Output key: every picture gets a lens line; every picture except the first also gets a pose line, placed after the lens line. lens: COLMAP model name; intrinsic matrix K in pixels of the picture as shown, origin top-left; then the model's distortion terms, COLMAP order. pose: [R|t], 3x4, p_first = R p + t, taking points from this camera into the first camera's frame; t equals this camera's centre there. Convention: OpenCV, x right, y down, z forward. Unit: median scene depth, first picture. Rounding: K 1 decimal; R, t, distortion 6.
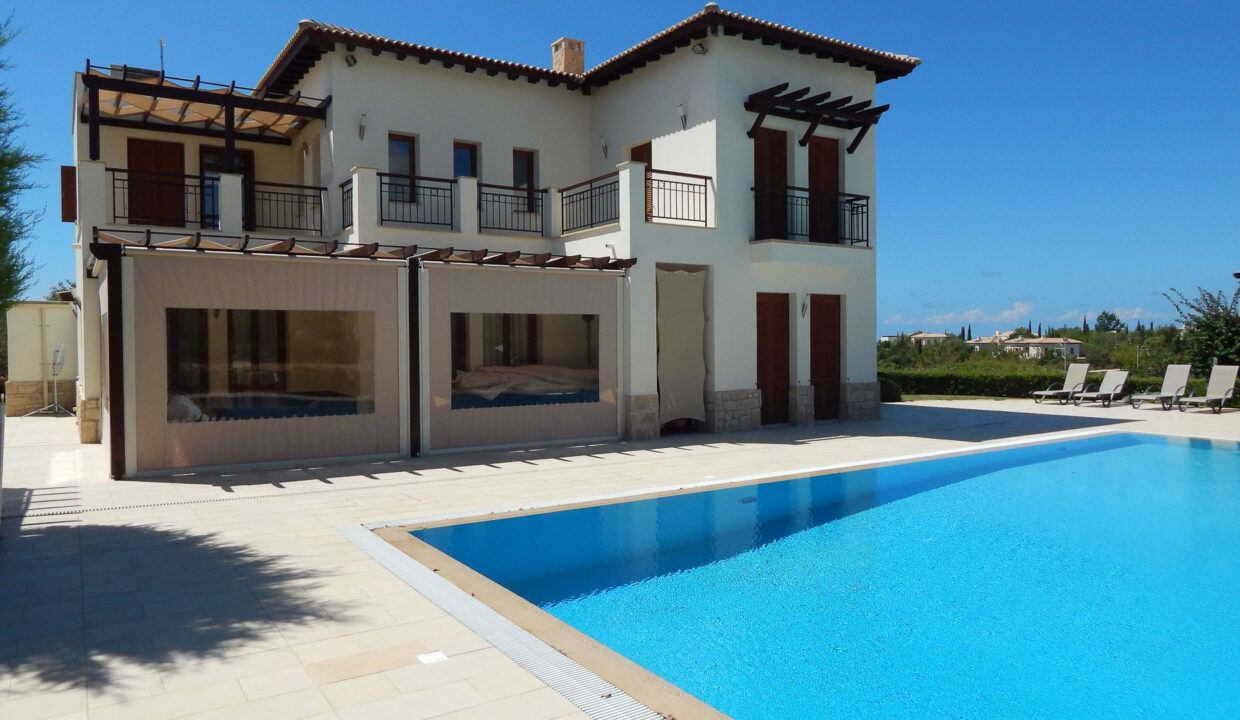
lens RADIAL K [[837.6, 0, 620.0], [0, 837.6, 360.0], [0, 0, 1]] dist [0.013458, -0.000160]
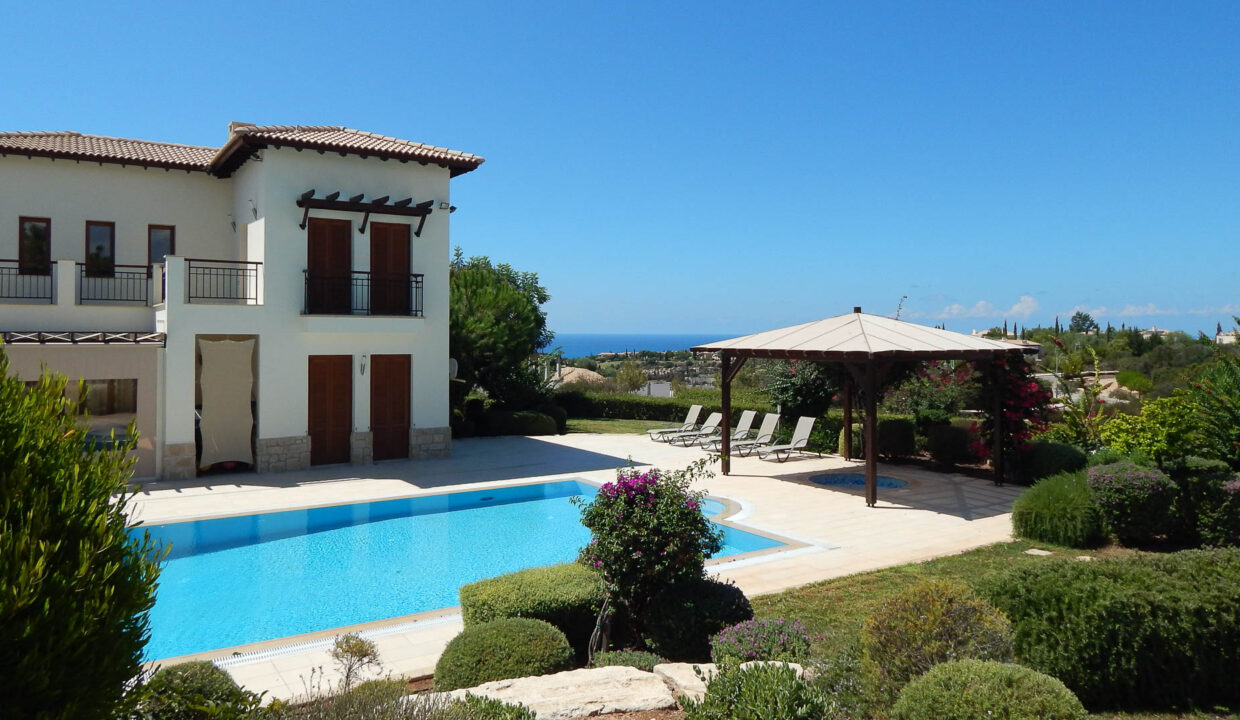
lens RADIAL K [[860.7, 0, 634.5], [0, 860.7, 330.2], [0, 0, 1]] dist [-0.007184, -0.002068]
pose [[0.999886, 0.013633, 0.006474, 0.629841], [-0.013488, 0.999666, -0.022061, -0.097268], [-0.006772, 0.021971, 0.999736, -0.246238]]
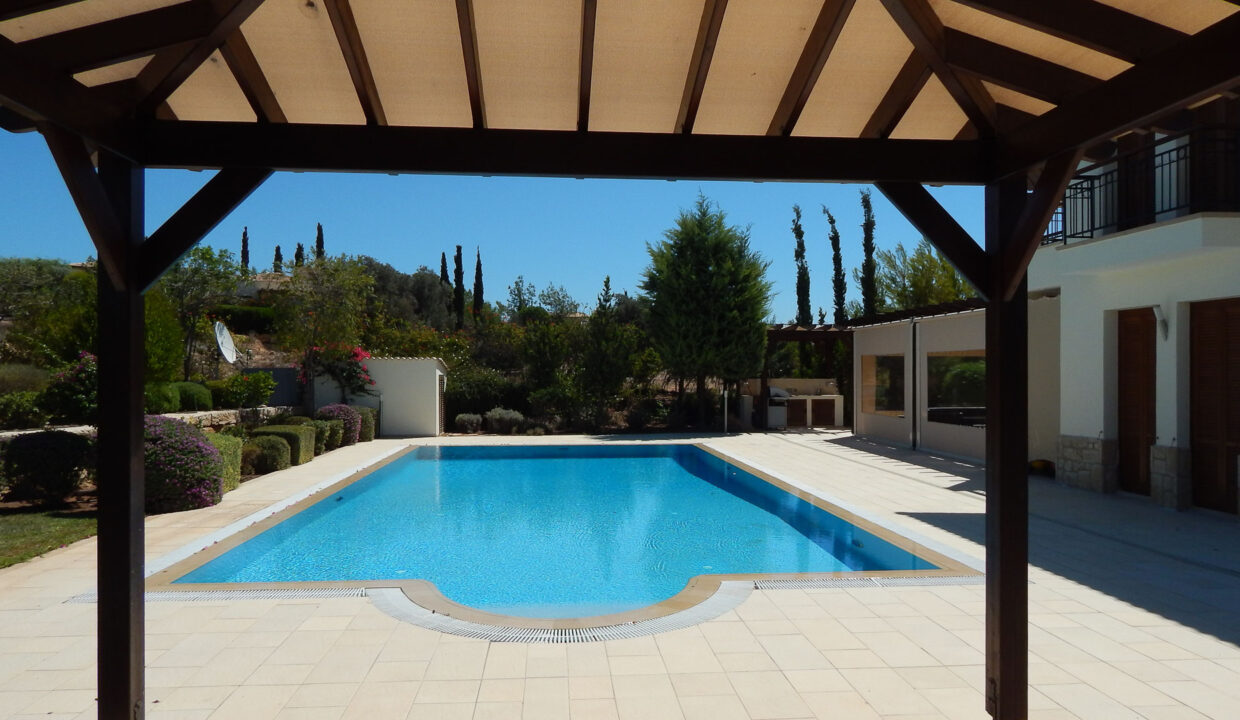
lens RADIAL K [[840.9, 0, 615.9], [0, 840.9, 394.0], [0, 0, 1]] dist [0.002187, 0.001142]
pose [[-0.480578, 0.033940, -0.876295, 1.046820], [-0.012577, 0.998881, 0.045586, -0.035382], [0.876862, 0.032928, -0.479613, 0.986876]]
